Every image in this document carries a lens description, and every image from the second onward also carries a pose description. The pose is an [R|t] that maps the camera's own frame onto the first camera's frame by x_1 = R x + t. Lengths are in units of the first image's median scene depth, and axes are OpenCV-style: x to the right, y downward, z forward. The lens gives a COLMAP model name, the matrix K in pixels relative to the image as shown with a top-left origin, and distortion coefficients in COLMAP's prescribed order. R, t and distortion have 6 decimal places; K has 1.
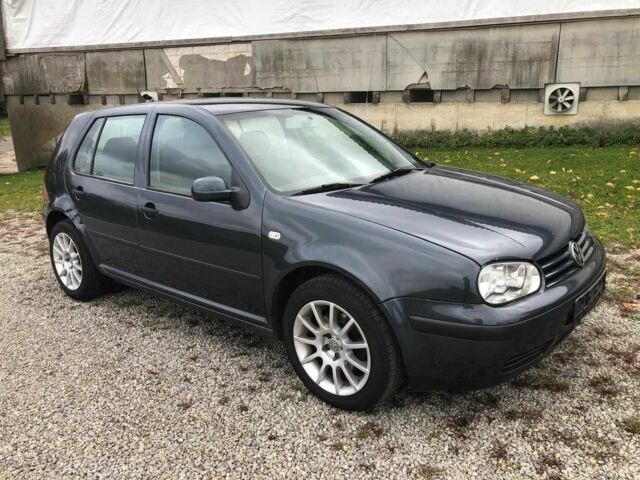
lens RADIAL K [[517.6, 0, 323.5], [0, 517.6, 243.1], [0, 0, 1]] dist [0.013180, -0.013454]
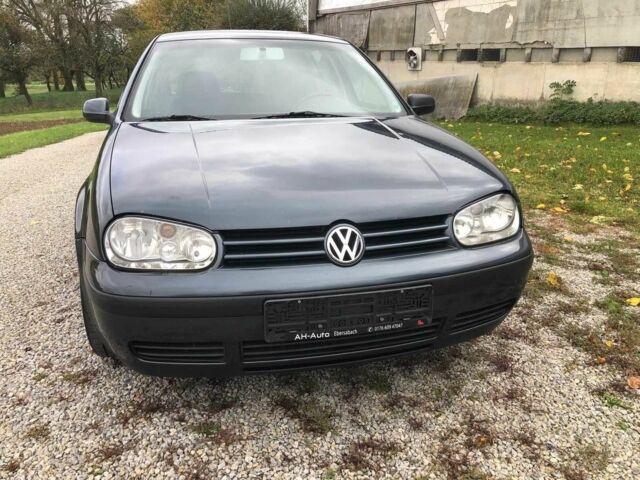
lens RADIAL K [[517.6, 0, 320.4], [0, 517.6, 239.3], [0, 0, 1]] dist [0.013180, -0.013454]
pose [[0.803638, 0.210162, -0.556774, 0.166518], [-0.179269, 0.977602, 0.110256, -0.010361], [0.567476, 0.011206, 0.823314, 0.088833]]
